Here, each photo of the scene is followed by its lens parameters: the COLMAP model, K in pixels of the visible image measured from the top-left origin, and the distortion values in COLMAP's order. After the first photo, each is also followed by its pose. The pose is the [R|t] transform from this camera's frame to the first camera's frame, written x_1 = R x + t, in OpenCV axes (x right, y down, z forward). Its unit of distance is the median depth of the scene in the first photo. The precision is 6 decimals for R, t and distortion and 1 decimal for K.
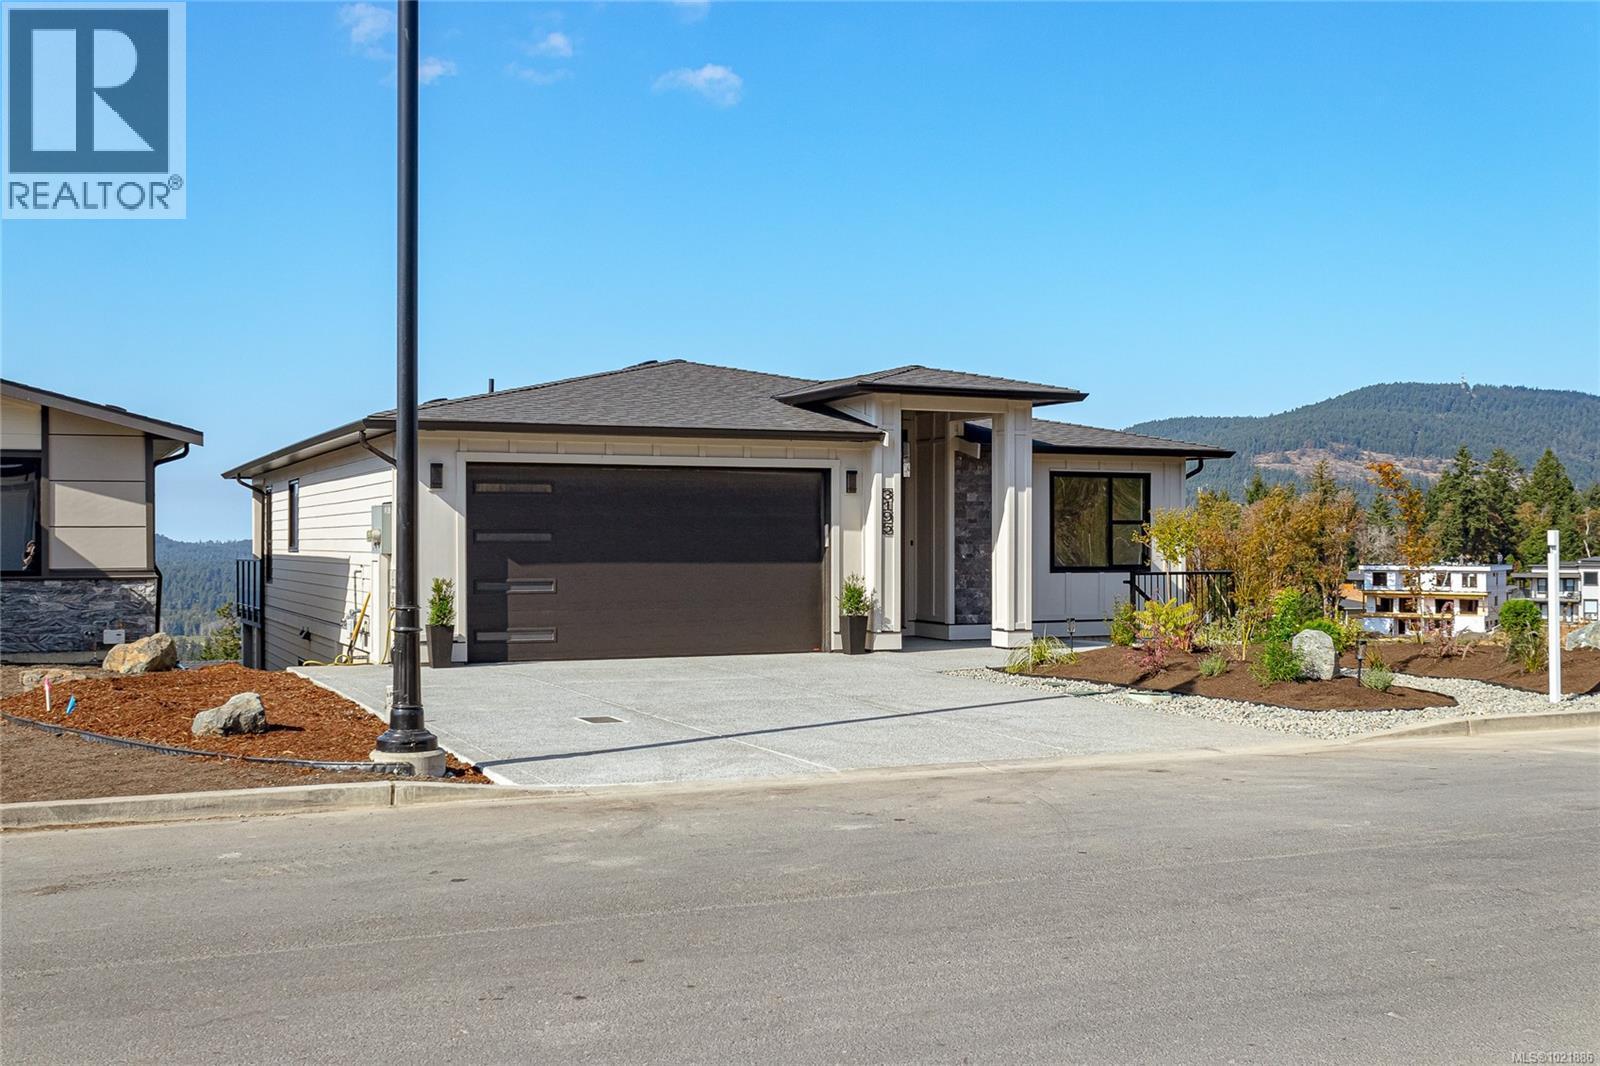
lens RADIAL K [[1579.8, 0, 800.0], [0, 1579.8, 533.0], [0, 0, 1]] dist [0.003814, 0.004954]
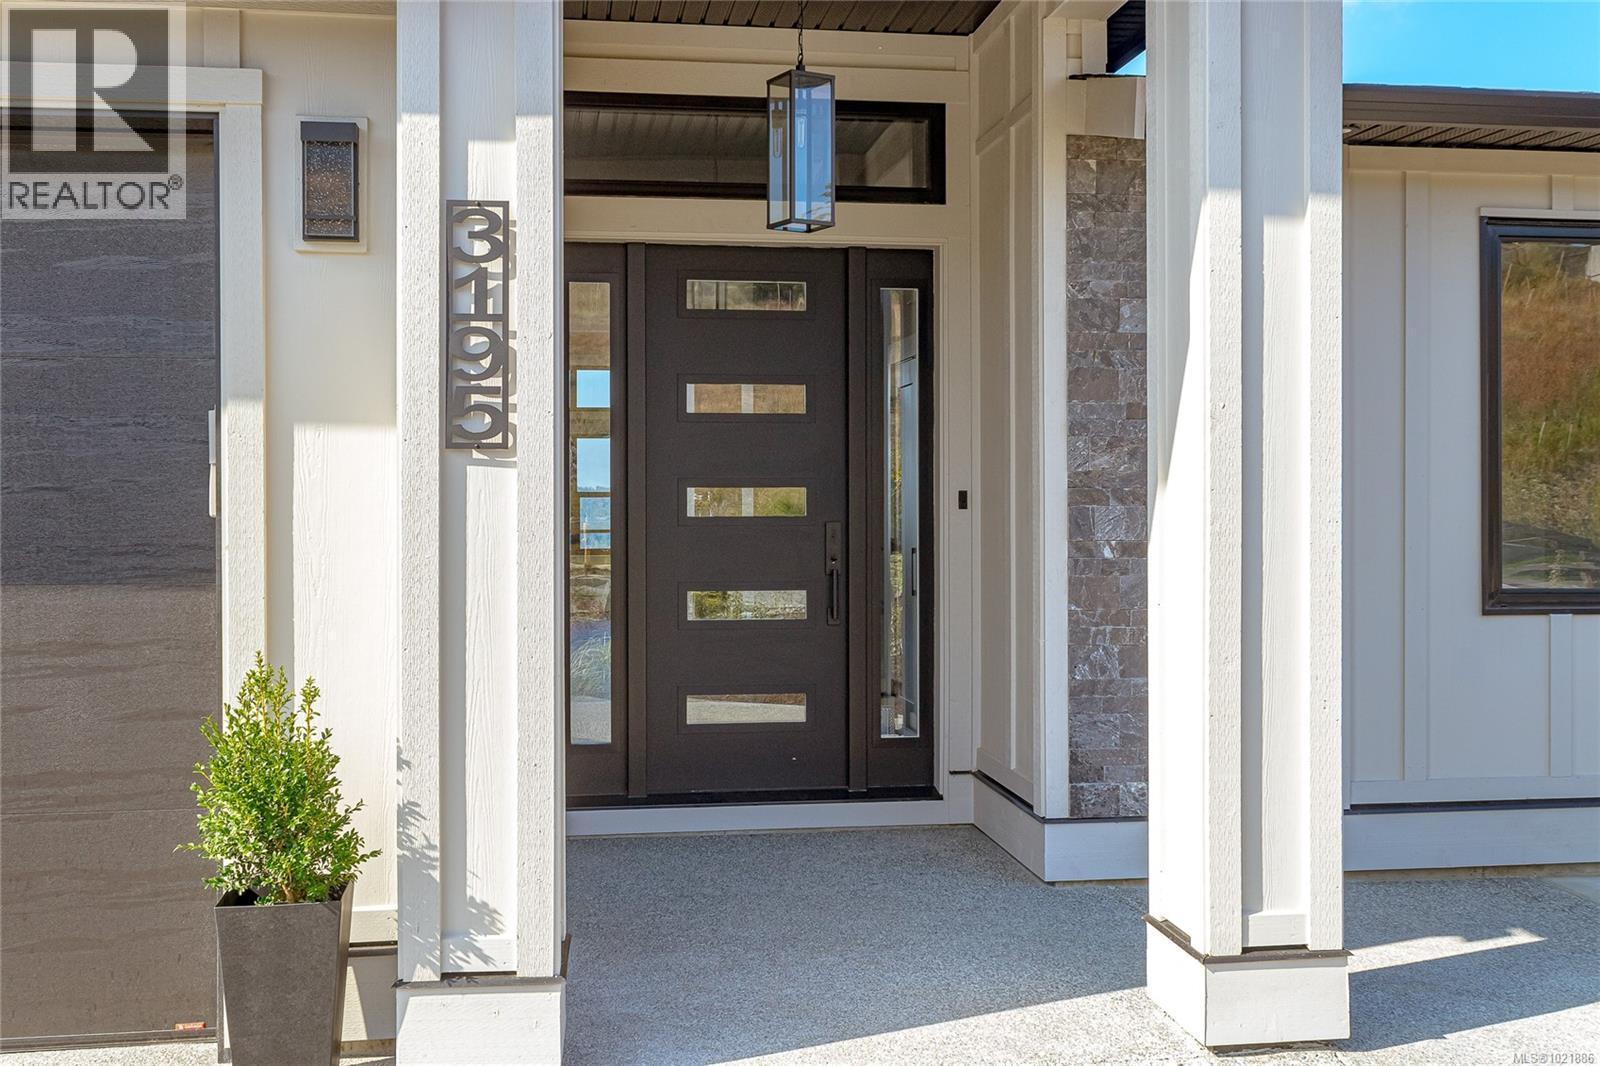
lens RADIAL K [[1579.8, 0, 800.0], [0, 1579.8, 533.0], [0, 0, 1]] dist [0.003814, 0.004954]
pose [[0.959202, 0.001712, -0.282717, 0.142861], [0.004527, 0.999761, 0.021410, 0.006736], [0.282686, -0.021817, 0.958964, 0.829369]]
